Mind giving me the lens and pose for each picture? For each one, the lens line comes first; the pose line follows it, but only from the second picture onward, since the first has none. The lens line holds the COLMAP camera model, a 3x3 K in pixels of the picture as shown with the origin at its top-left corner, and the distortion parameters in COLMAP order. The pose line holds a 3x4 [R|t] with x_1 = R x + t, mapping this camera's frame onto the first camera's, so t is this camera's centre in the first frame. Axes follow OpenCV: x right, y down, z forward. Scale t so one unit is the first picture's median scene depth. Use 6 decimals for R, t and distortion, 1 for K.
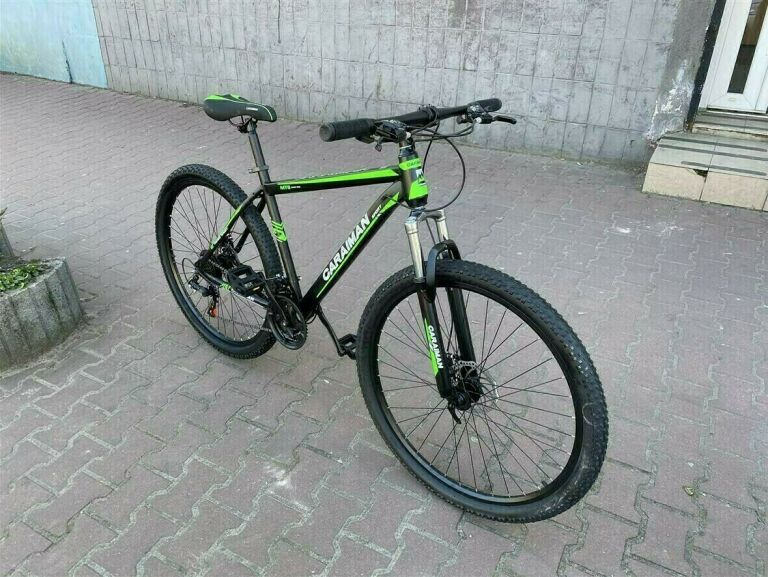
lens RADIAL K [[582.9, 0, 383.1], [0, 582.9, 283.3], [0, 0, 1]] dist [0.014936, -0.002833]
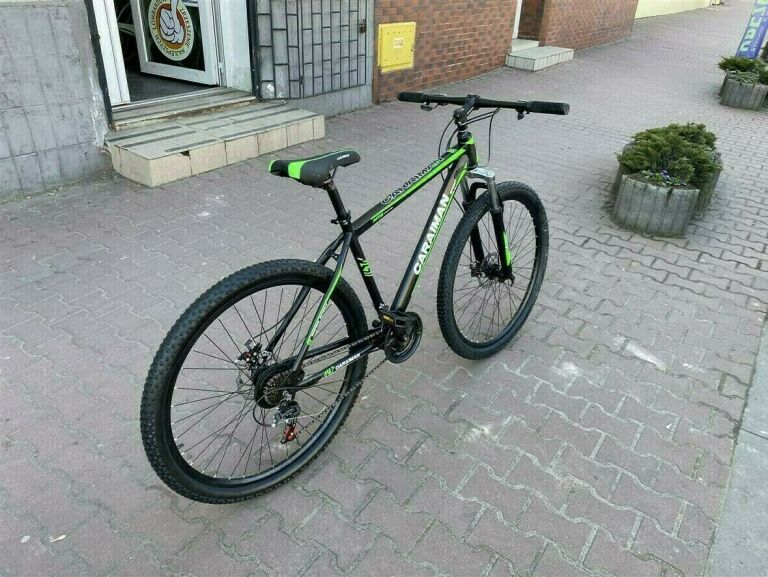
lens RADIAL K [[582.9, 0, 383.9], [0, 582.9, 285.2], [0, 0, 1]] dist [0.014936, -0.002833]
pose [[0.103361, -0.474239, 0.874308, -0.883830], [0.465984, 0.799670, 0.378665, -0.357541], [-0.878735, 0.368275, 0.303642, 0.576137]]
